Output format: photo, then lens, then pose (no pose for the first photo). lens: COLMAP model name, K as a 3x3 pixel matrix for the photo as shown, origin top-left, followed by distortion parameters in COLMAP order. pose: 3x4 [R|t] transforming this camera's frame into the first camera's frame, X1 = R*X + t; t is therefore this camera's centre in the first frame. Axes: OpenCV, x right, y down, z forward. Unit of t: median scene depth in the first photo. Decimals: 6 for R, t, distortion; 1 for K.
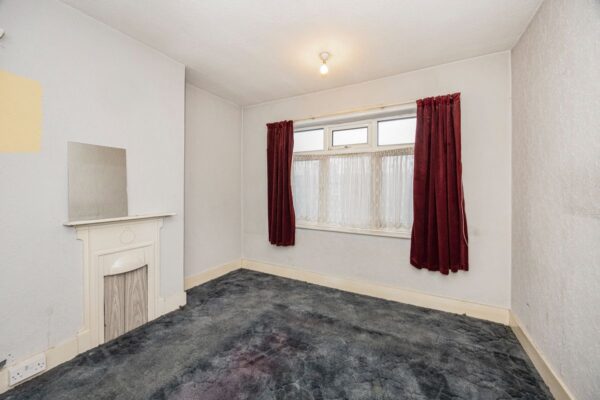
lens RADIAL K [[231.7, 0, 299.2], [0, 231.7, 188.5], [0, 0, 1]] dist [-0.002159, 0.000246]
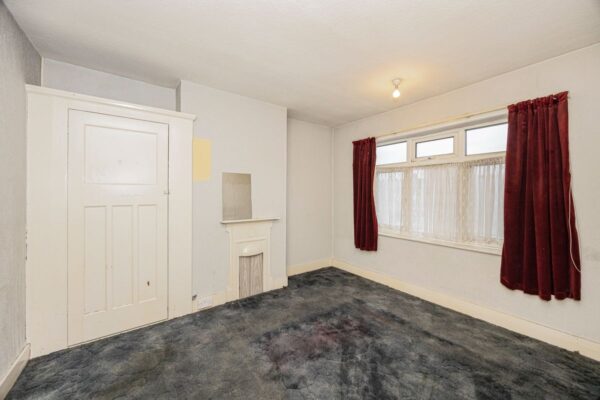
lens RADIAL K [[231.7, 0, 299.2], [0, 231.7, 188.5], [0, 0, 1]] dist [-0.002159, 0.000246]
pose [[0.903343, -0.011203, -0.428772, 0.152987], [0.002163, 0.999765, -0.021566, -0.034234], [0.428913, 0.018554, 0.903155, -0.192052]]
